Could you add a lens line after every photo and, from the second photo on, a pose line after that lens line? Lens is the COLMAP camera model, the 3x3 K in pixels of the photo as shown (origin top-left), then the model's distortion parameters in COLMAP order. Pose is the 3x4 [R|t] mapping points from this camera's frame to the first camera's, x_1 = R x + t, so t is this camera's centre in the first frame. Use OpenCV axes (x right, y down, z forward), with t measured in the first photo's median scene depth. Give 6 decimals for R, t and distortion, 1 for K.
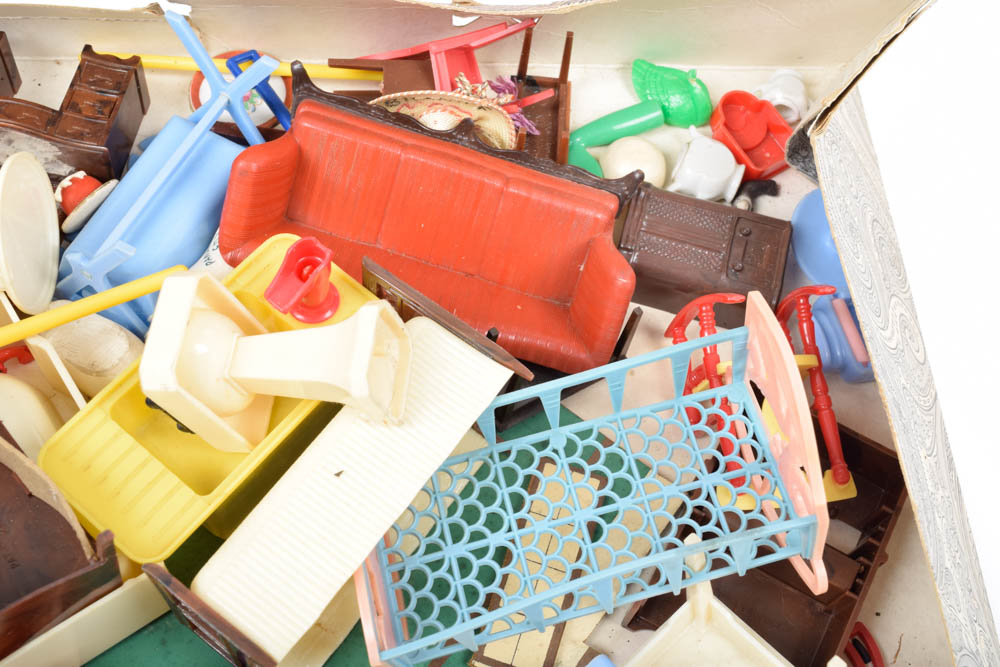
lens RADIAL K [[1156.5, 0, 497.3], [0, 1156.5, 324.6], [0, 0, 1]] dist [-0.063593, 0.000000]
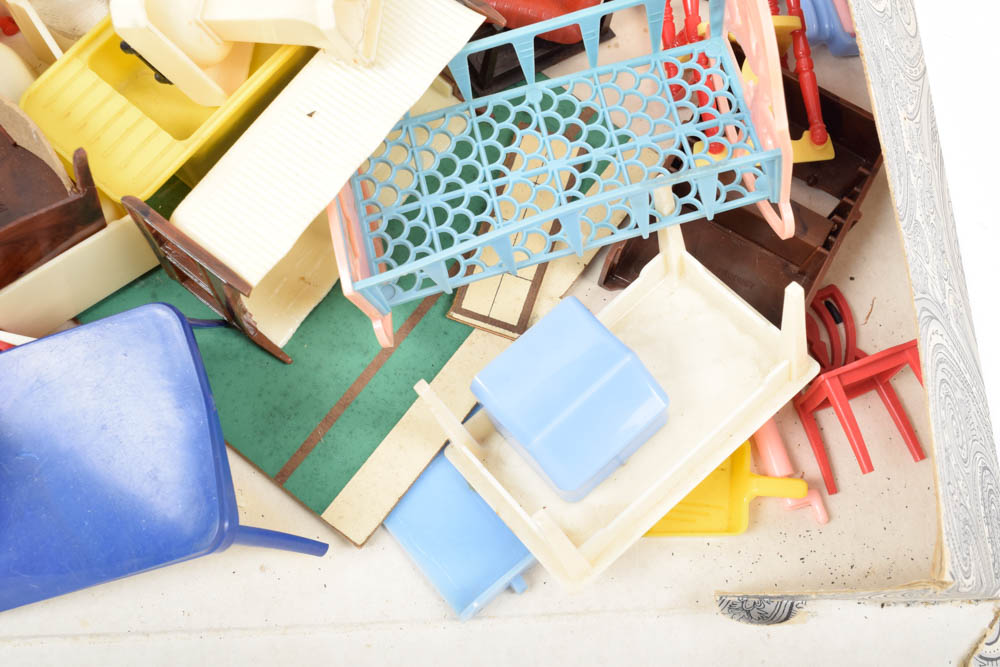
lens RADIAL K [[1156.5, 0, 498.6], [0, 1156.5, 335.0], [0, 0, 1]] dist [-0.063593, 0.000000]
pose [[0.999597, 0.001326, -0.028345, 0.052258], [0.003954, 0.982654, 0.185408, 0.123163], [0.028100, -0.185445, 0.982253, -0.025295]]
